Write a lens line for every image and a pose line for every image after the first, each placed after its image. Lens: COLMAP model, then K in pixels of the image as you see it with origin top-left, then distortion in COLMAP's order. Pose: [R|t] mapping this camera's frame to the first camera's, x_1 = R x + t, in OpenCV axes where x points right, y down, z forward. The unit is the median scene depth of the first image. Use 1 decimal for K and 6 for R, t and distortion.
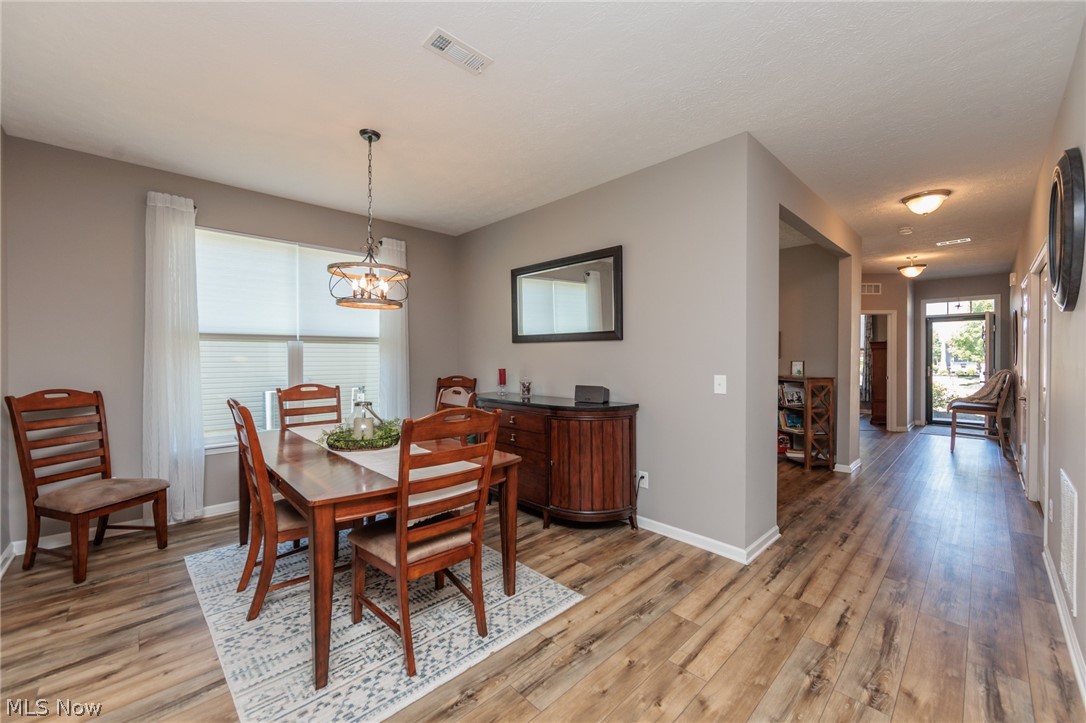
lens RADIAL K [[429.0, 0, 543.5], [0, 429.0, 360.3], [0, 0, 1]] dist [0.000354, -0.000054]
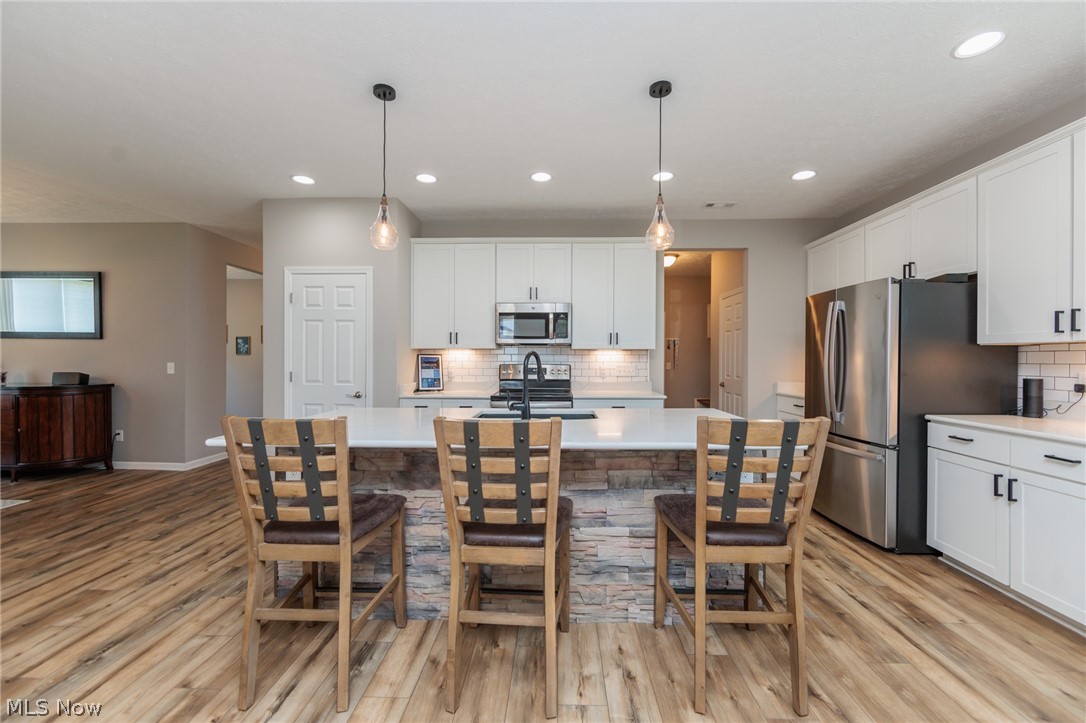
lens RADIAL K [[429.0, 0, 543.5], [0, 429.0, 360.3], [0, 0, 1]] dist [0.000354, -0.000054]
pose [[0.719000, 0.003200, 0.695002, 0.266579], [-0.001358, 0.999994, -0.003199, 0.025732], [-0.695008, 0.001356, 0.719000, -1.098325]]
